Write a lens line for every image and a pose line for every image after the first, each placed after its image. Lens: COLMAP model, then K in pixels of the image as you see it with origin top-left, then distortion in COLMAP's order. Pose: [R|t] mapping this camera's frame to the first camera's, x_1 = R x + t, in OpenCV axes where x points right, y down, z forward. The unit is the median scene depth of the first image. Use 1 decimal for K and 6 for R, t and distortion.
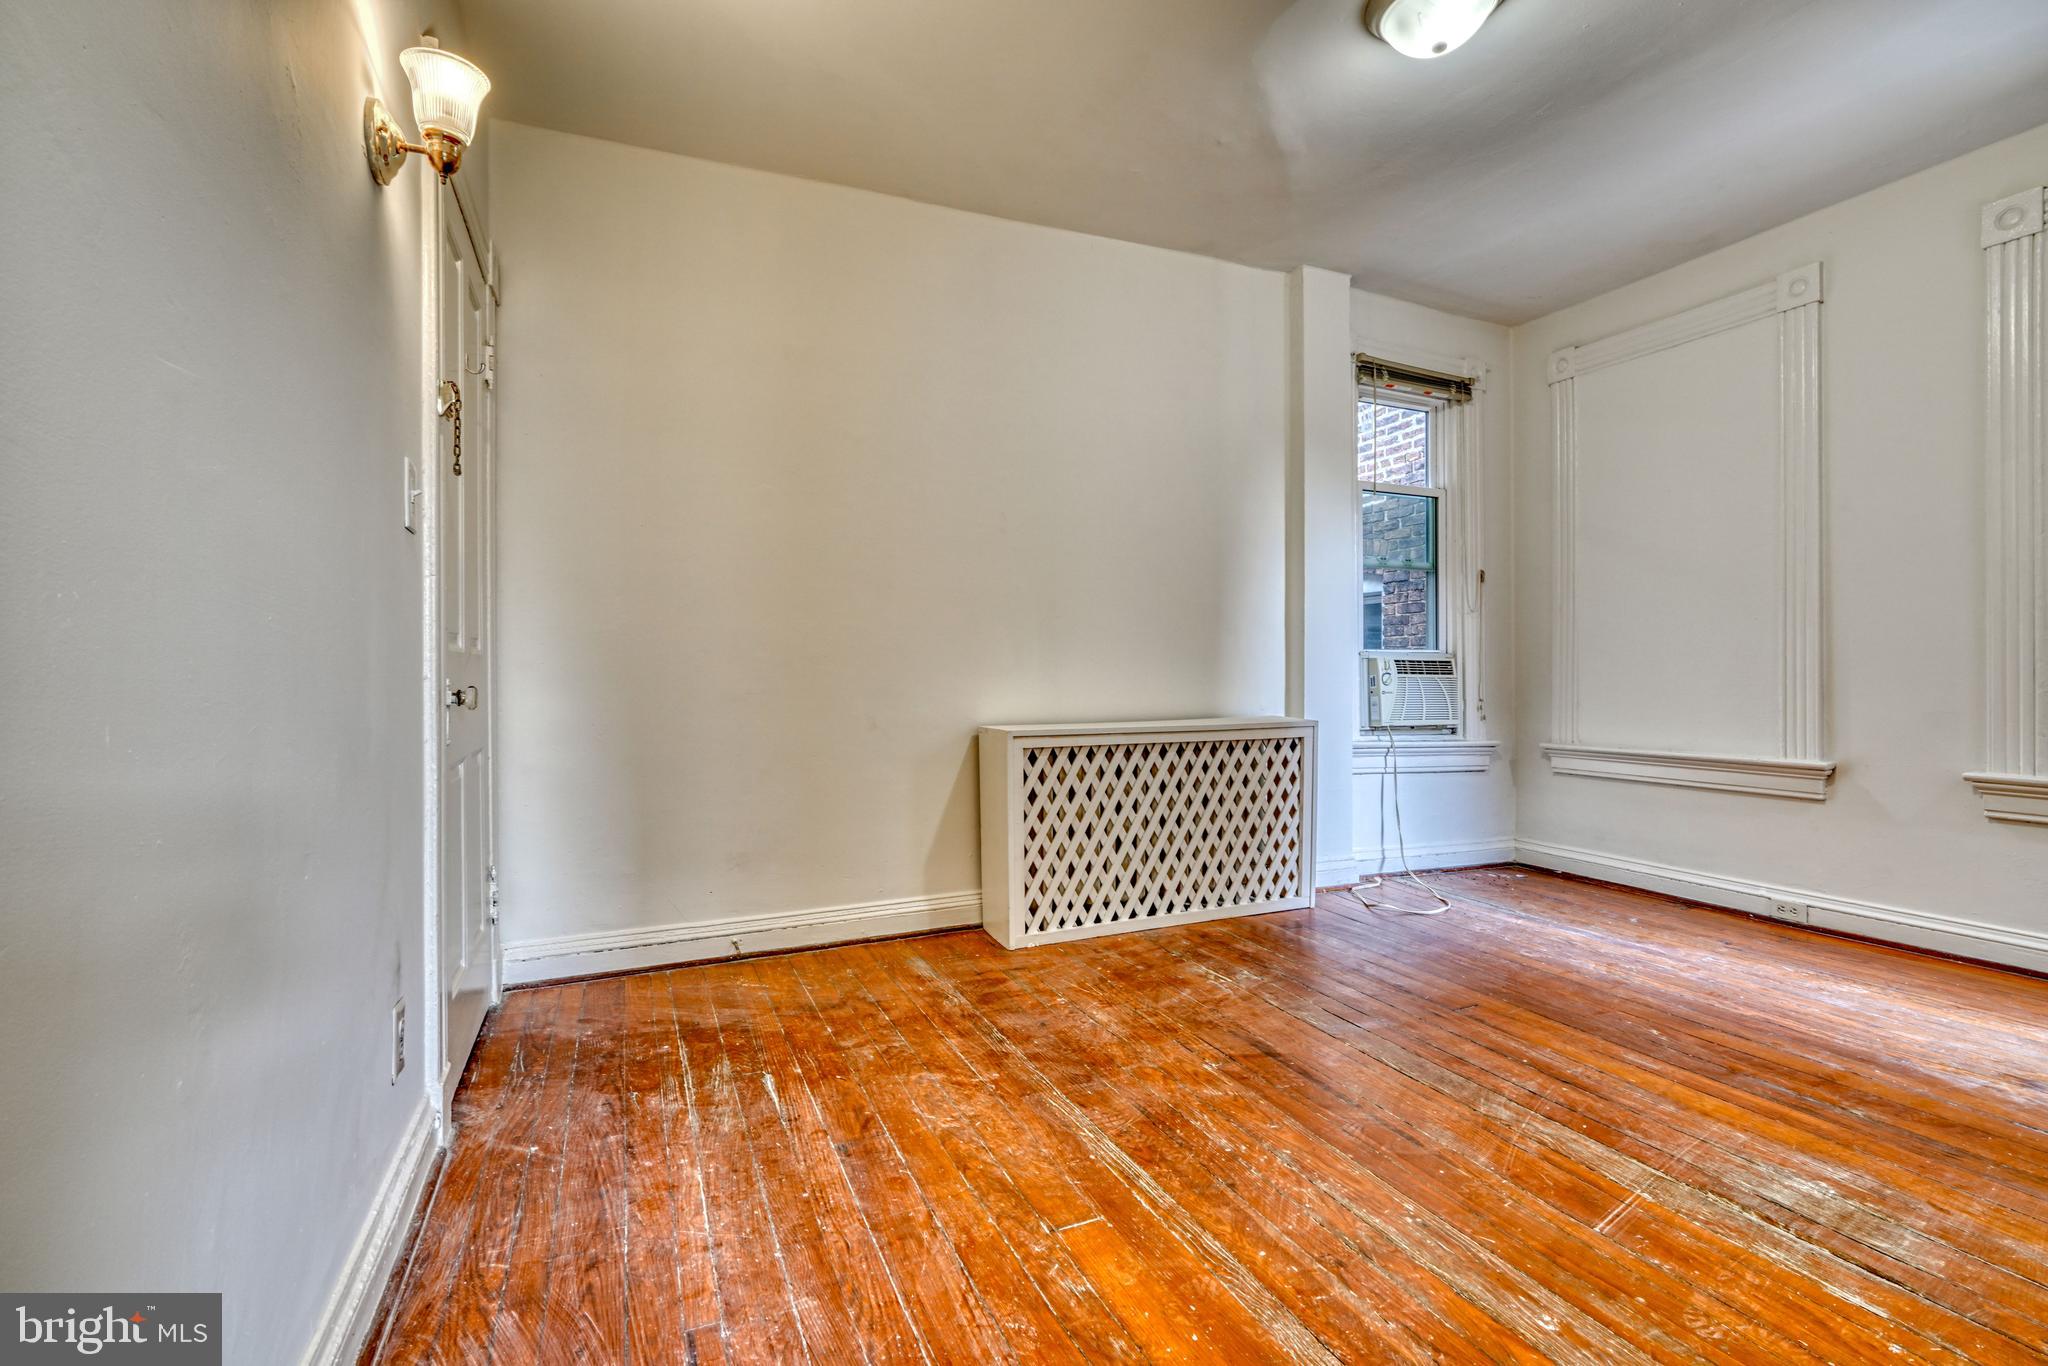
lens RADIAL K [[926.5, 0, 1034.5], [0, 926.5, 680.0], [0, 0, 1]] dist [-0.011115, 0.003478]
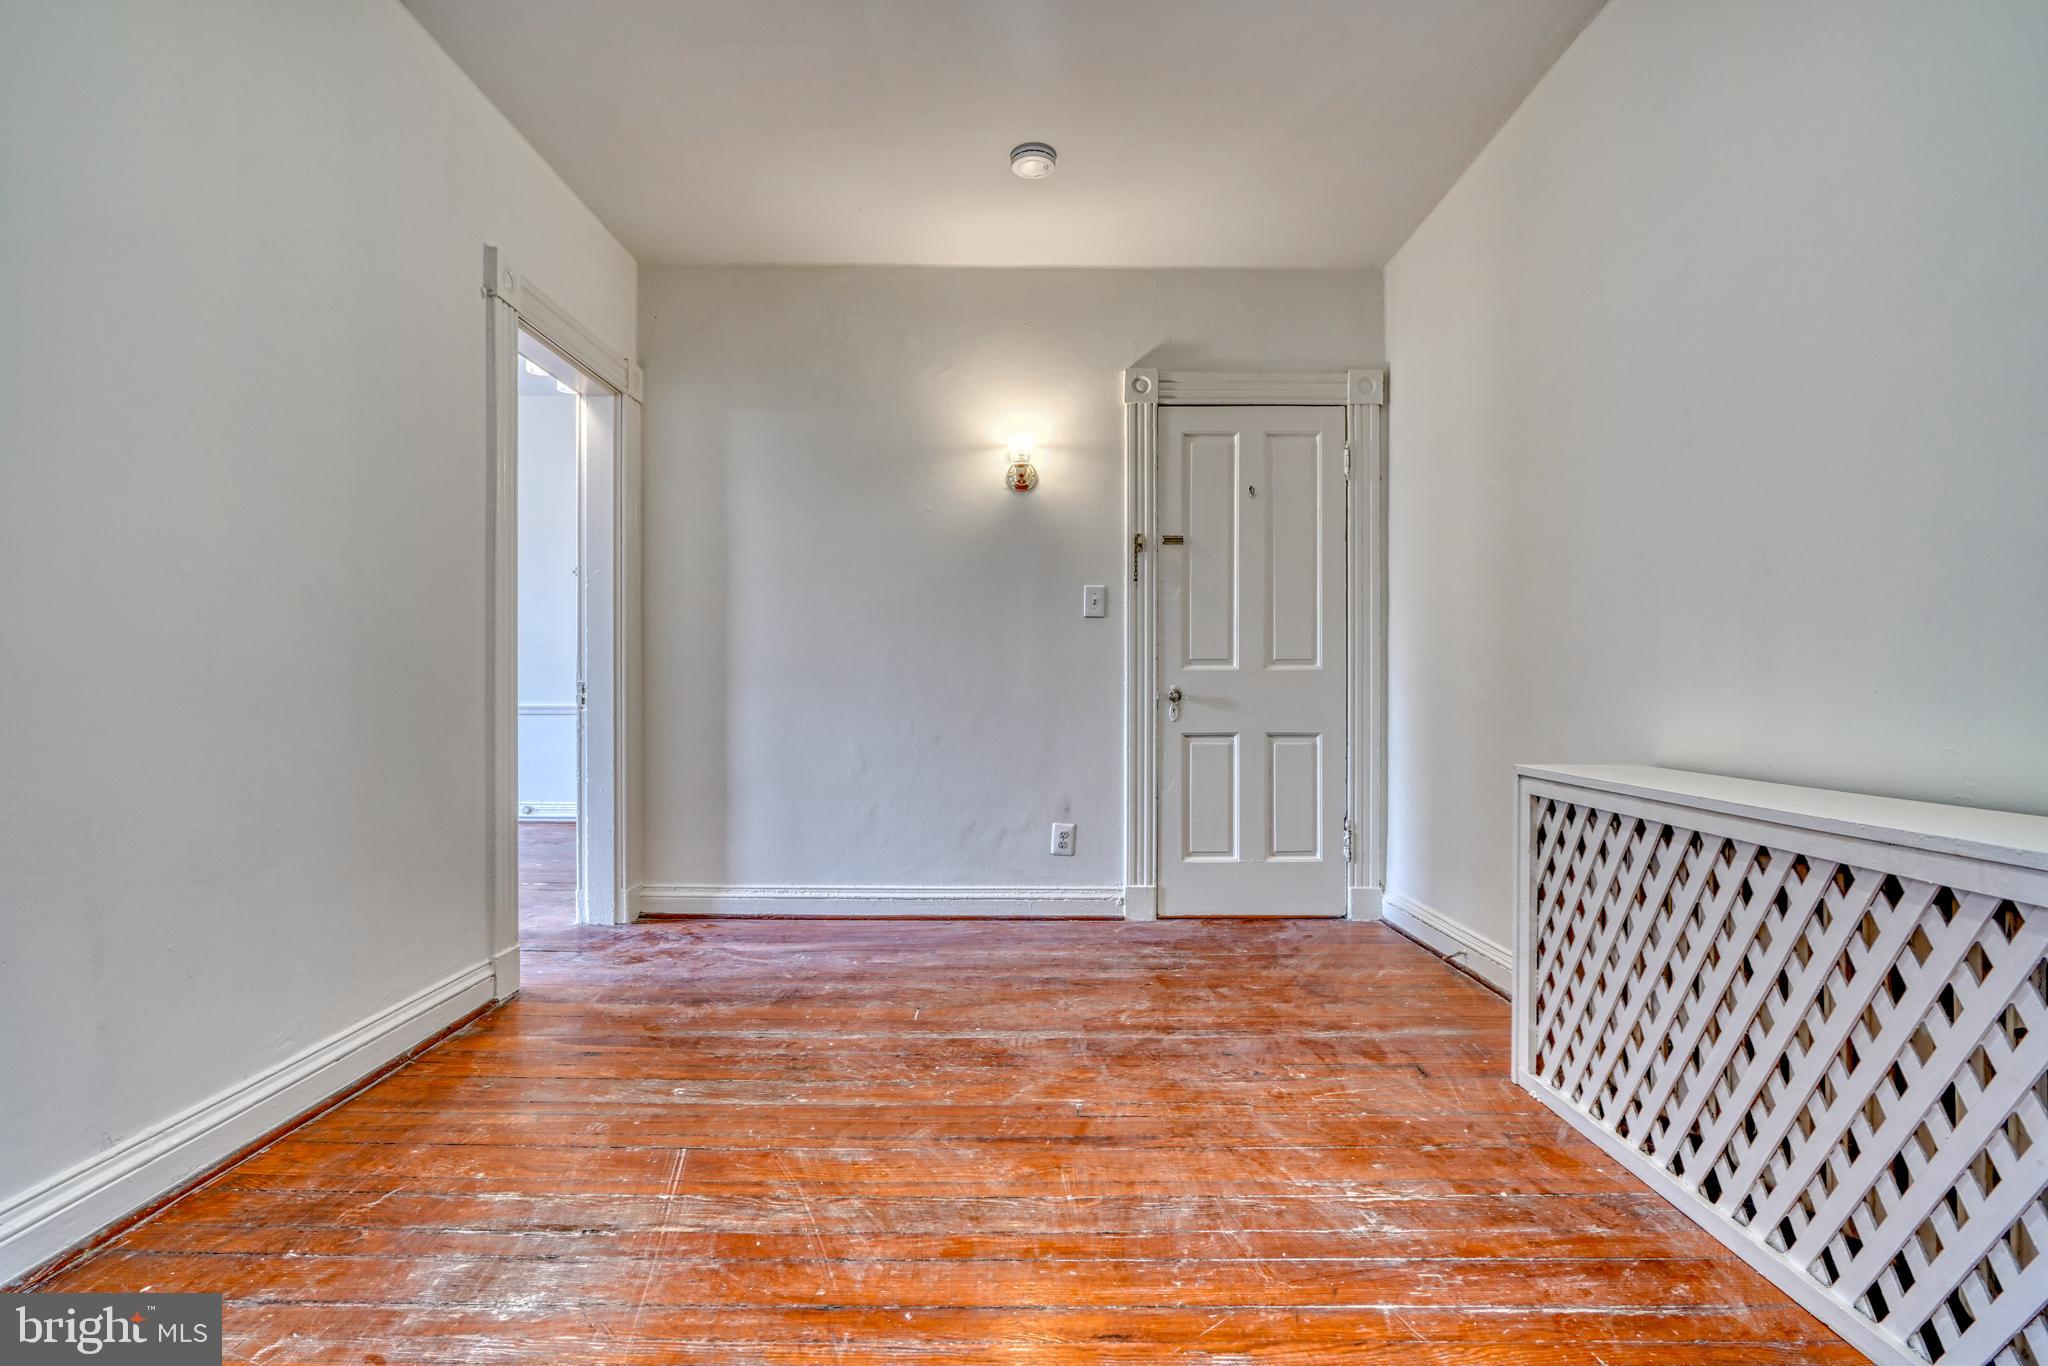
lens RADIAL K [[926.5, 0, 1034.5], [0, 926.5, 680.0], [0, 0, 1]] dist [-0.011115, 0.003478]
pose [[-0.407381, -0.001659, -0.913257, 1.217884], [-0.003307, 0.999994, -0.000342, -0.019545], [0.913252, 0.002881, -0.407384, 1.519502]]
